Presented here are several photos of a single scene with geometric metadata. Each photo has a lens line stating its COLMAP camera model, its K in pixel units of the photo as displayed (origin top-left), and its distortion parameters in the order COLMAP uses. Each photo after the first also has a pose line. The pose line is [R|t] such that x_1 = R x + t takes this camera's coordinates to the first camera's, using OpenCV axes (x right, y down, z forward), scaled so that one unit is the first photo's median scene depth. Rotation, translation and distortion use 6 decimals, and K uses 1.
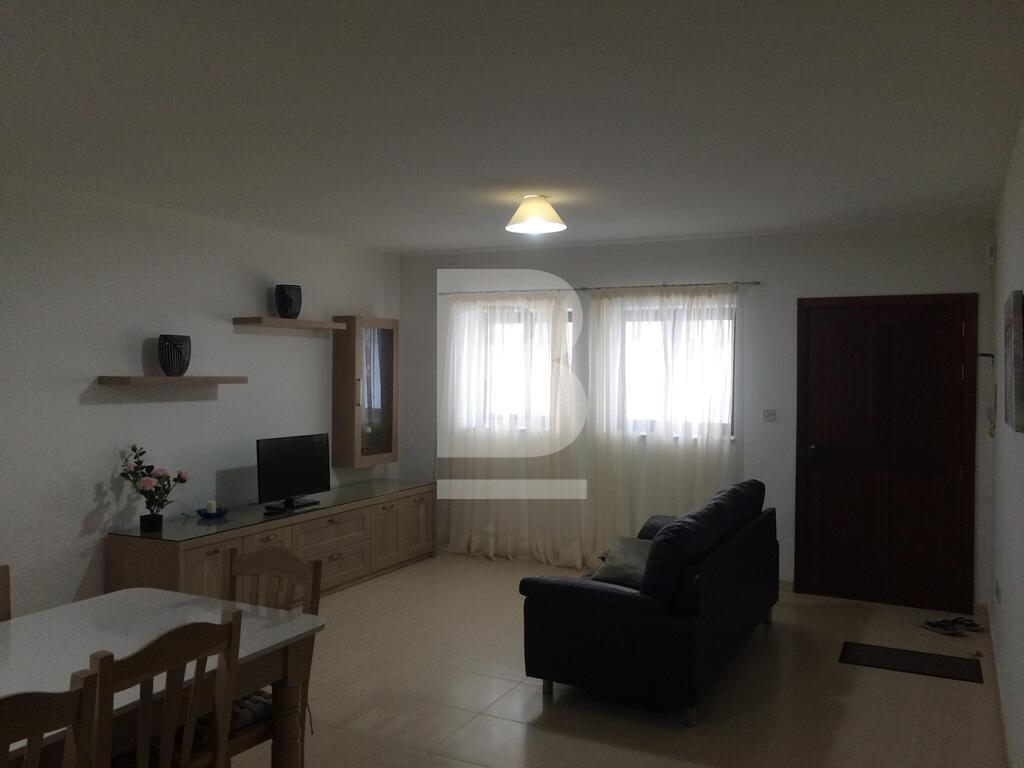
lens RADIAL K [[859.9, 0, 511.6], [0, 859.9, 382.5], [0, 0, 1]] dist [-0.001446, -0.000660]
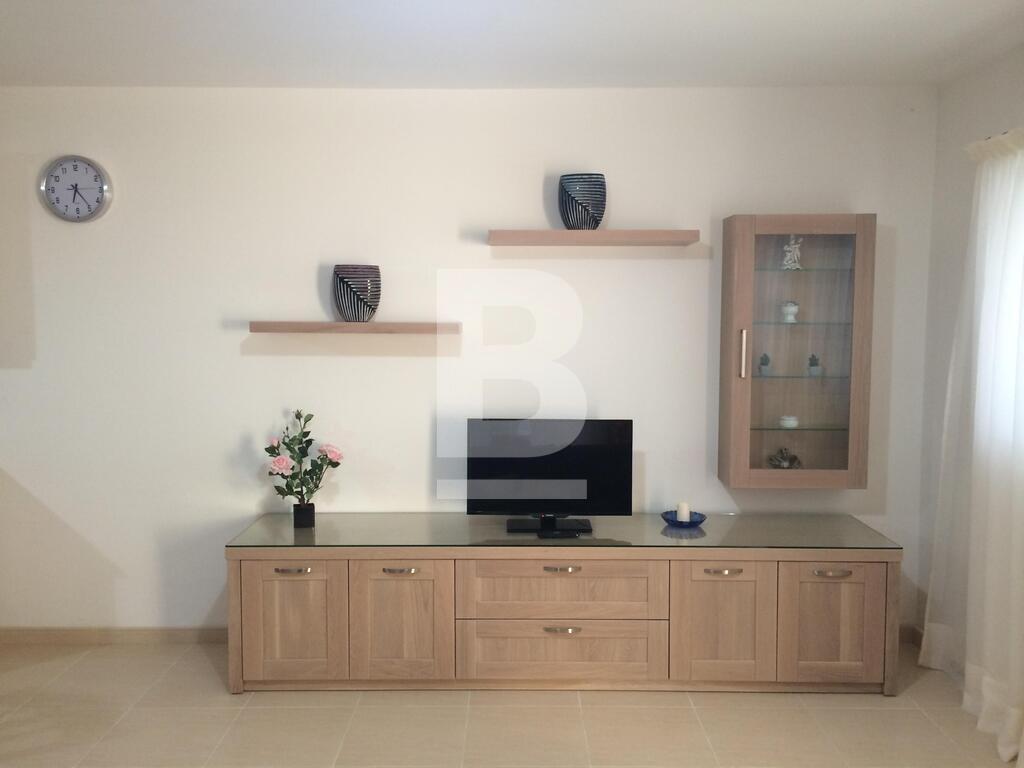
lens RADIAL K [[901.5, 0, 512.0], [0, 901.5, 385.6], [0, 0, 1]] dist [0.016544, 0.003371]
pose [[0.426949, 0.065076, -0.901931, 0.317549], [-0.012493, 0.997736, 0.066074, -0.004654], [0.904189, -0.016943, 0.426796, 0.695843]]
